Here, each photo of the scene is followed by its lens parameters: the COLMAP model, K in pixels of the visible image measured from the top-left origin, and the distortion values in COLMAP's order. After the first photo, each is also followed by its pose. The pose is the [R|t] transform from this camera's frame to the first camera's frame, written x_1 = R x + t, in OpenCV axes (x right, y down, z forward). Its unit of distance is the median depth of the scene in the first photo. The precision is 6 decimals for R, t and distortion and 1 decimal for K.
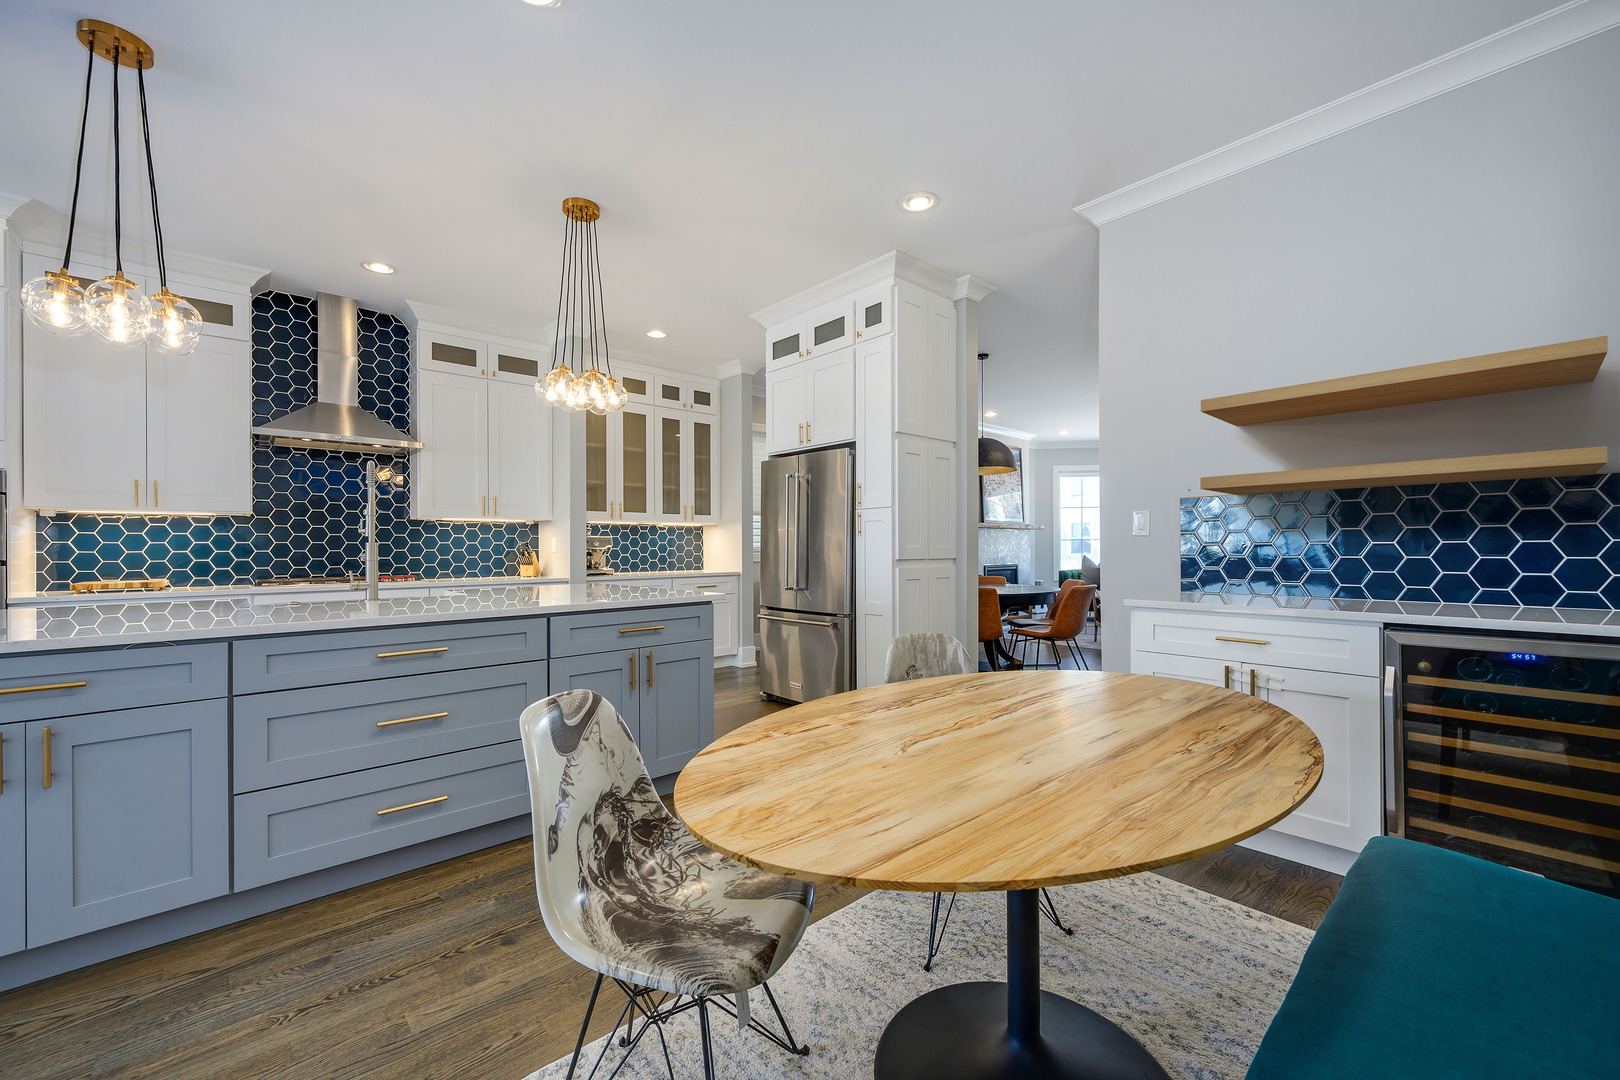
lens RADIAL K [[646.0, 0, 812.4], [0, 646.0, 540.7], [0, 0, 1]] dist [0.002347, 0.000319]
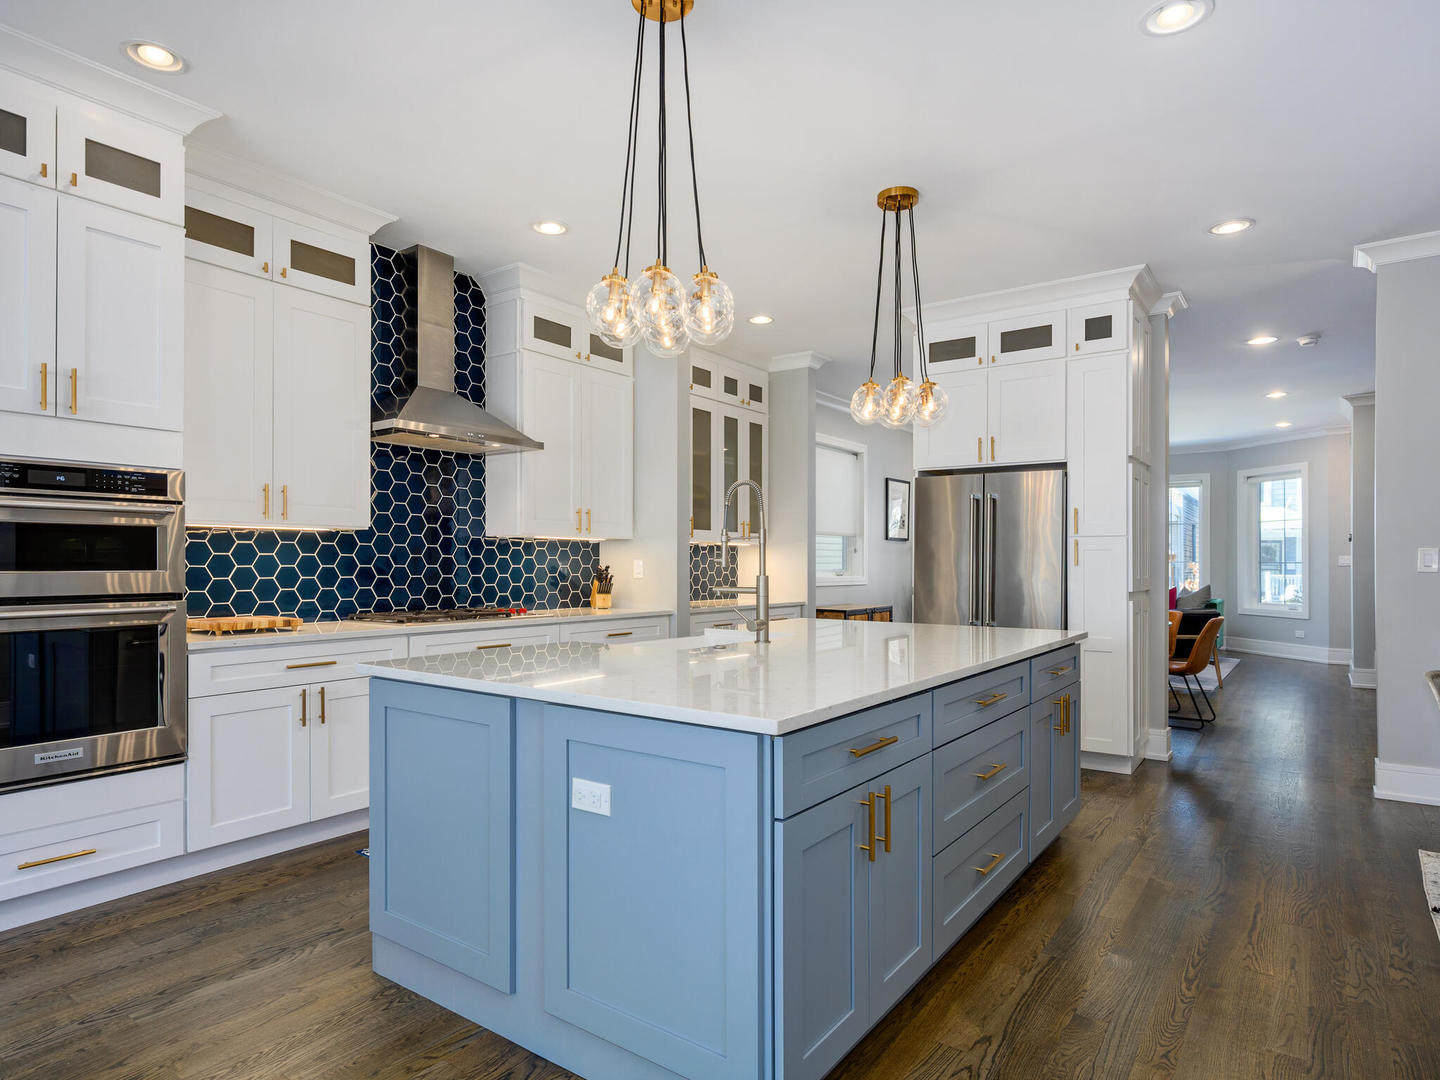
lens RADIAL K [[824.4, 0, 713.7], [0, 824.4, 533.8], [0, 0, 1]] dist [-0.007495, -0.003096]
pose [[0.980477, 0.016281, 0.195959, -0.611607], [-0.010713, 0.999509, -0.029437, -0.010625], [-0.196342, 0.026763, 0.980170, -0.040880]]
